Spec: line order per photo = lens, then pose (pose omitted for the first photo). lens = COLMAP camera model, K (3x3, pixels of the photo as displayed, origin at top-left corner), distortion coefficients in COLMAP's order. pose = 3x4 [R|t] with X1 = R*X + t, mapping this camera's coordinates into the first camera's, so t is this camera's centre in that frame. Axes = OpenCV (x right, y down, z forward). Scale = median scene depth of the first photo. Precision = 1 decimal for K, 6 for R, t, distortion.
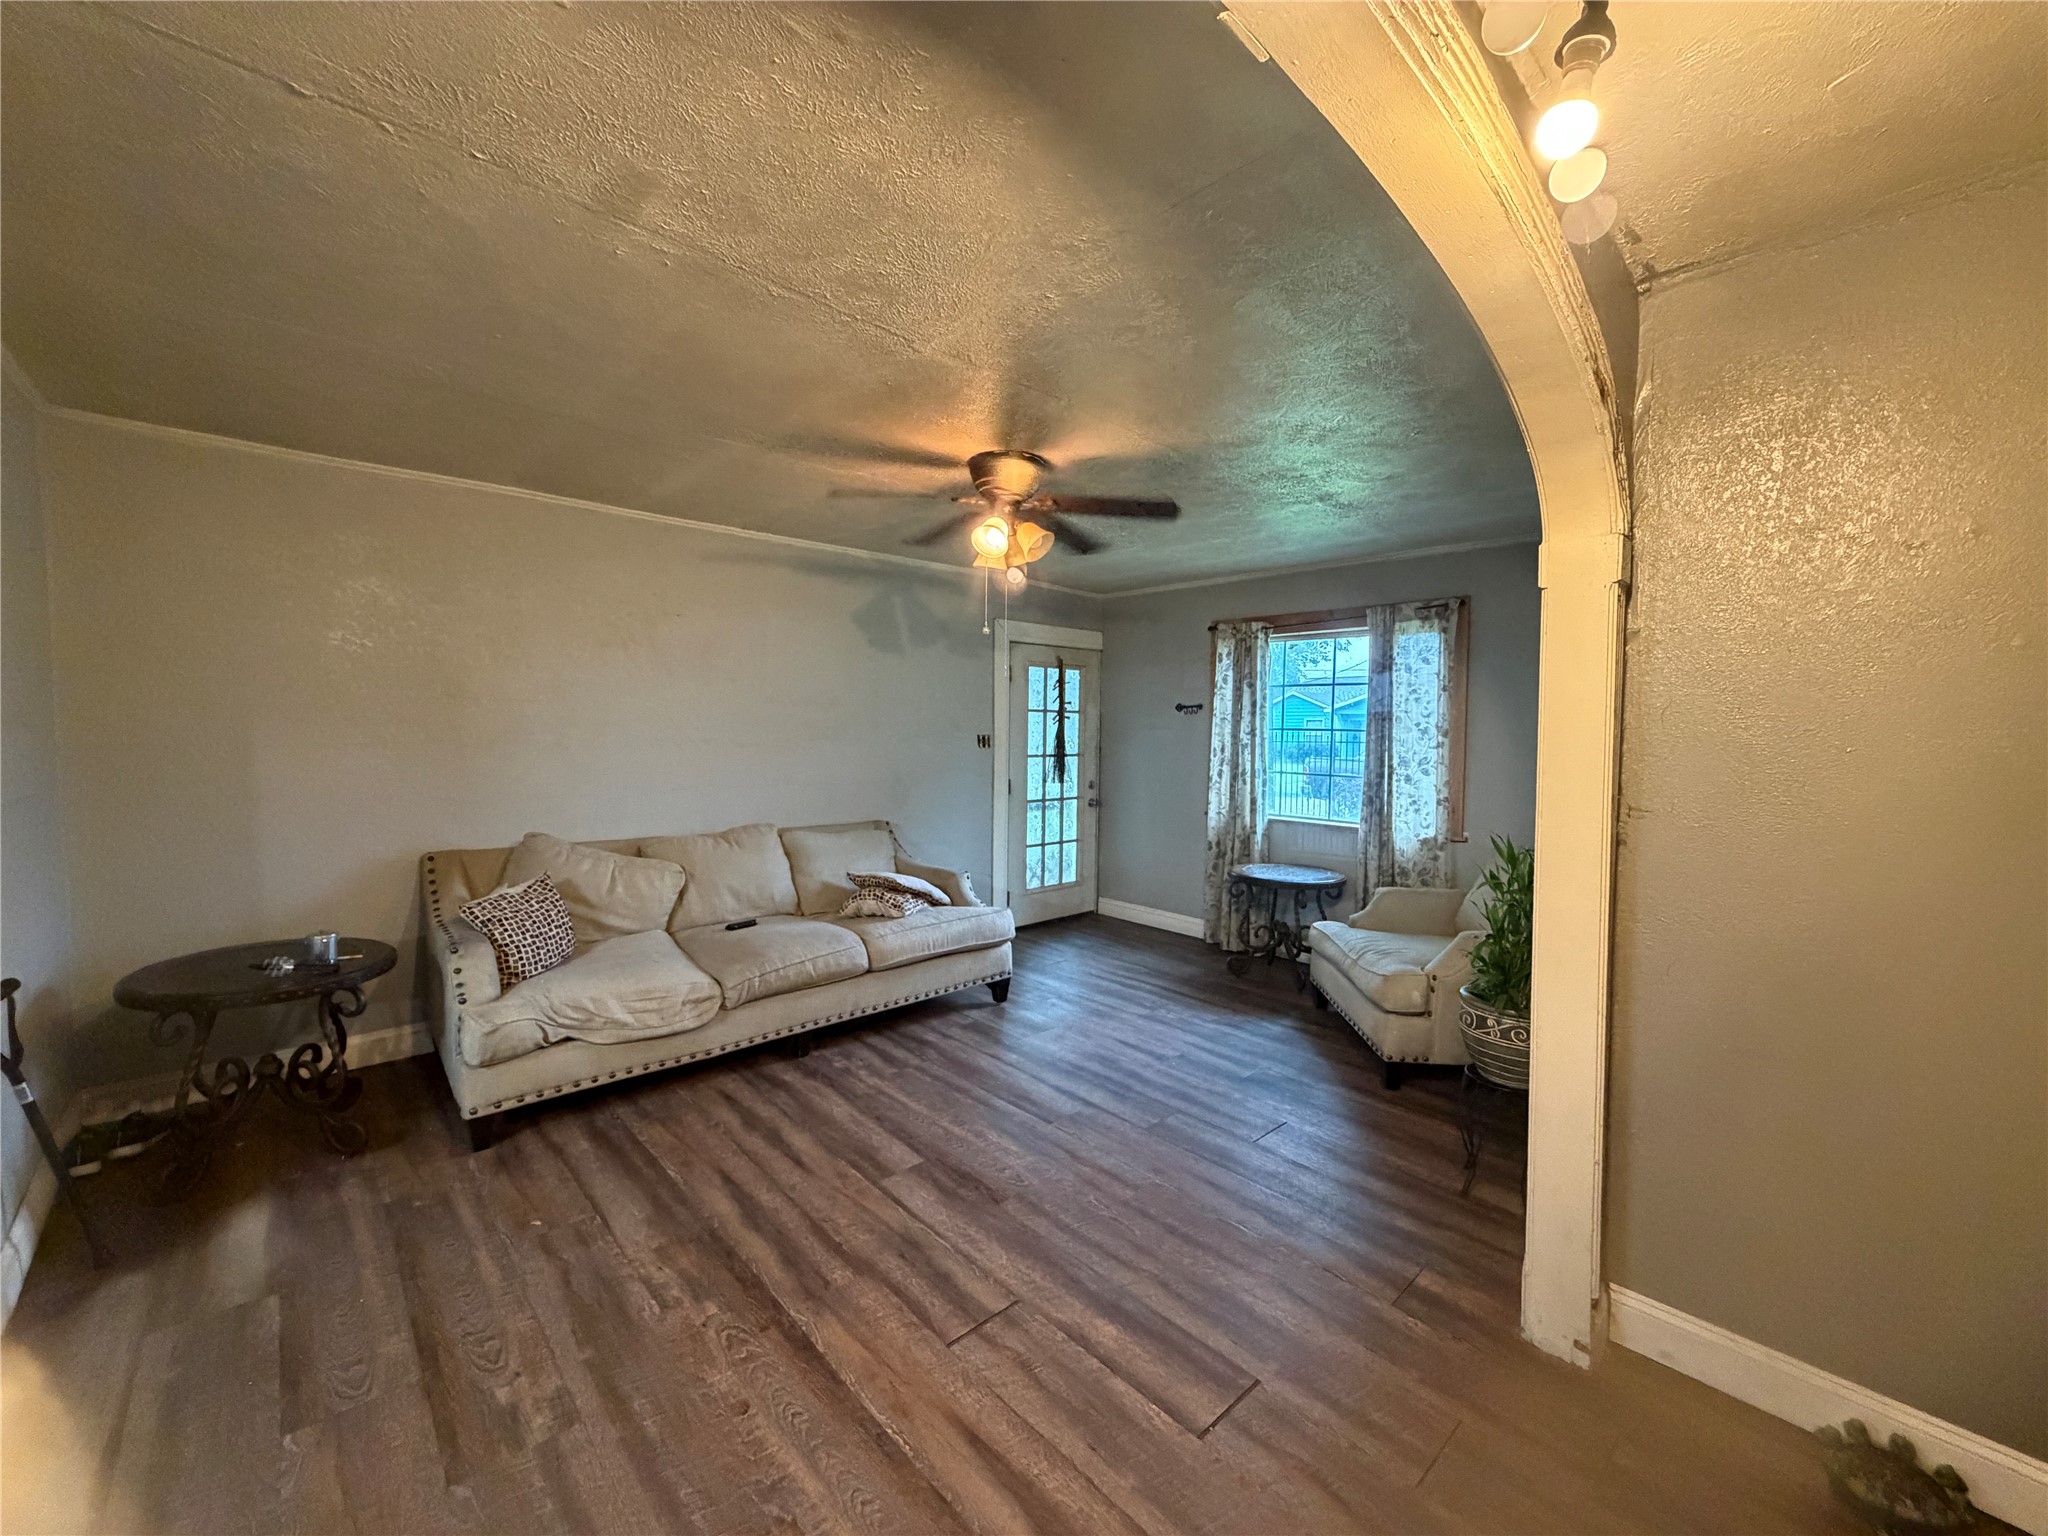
lens RADIAL K [[815.9, 0, 1024.0], [0, 815.9, 768.0], [0, 0, 1]] dist [0.017305, 0.000151]
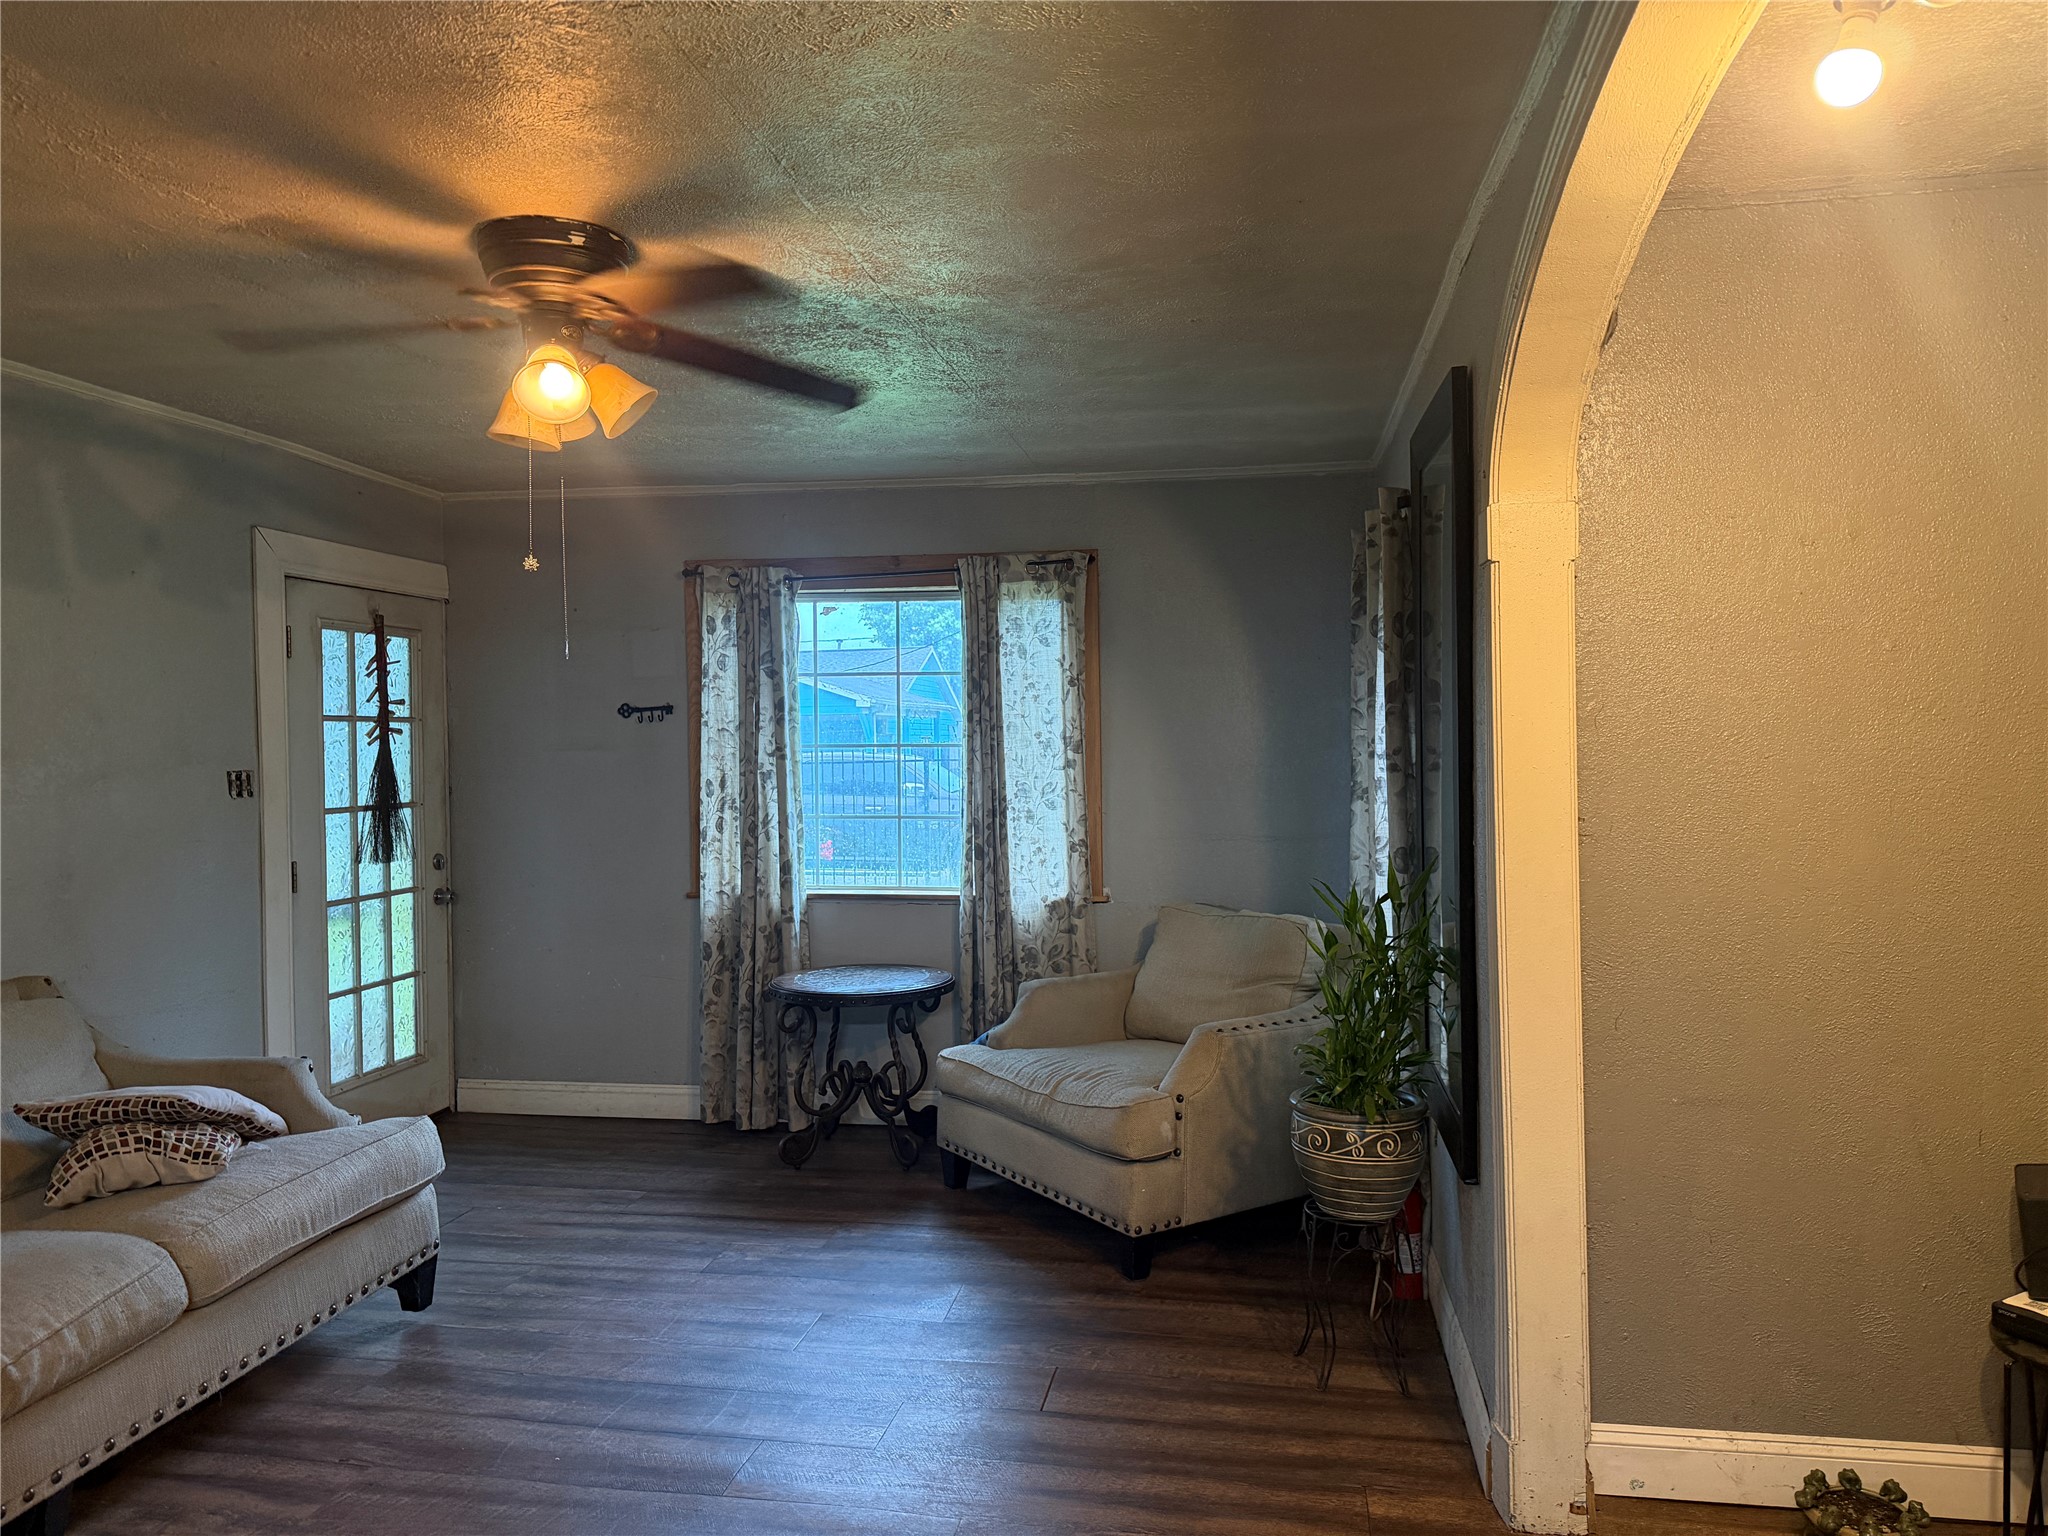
lens RADIAL K [[1424.9, 0, 1024.0], [0, 1424.9, 768.0], [0, 0, 1]] dist [0.129528, -0.153808]
pose [[0.803215, -0.030808, 0.594891, -0.197399], [0.049534, 0.998657, -0.015162, -0.007315], [-0.593626, 0.041646, 0.803663, 0.055425]]
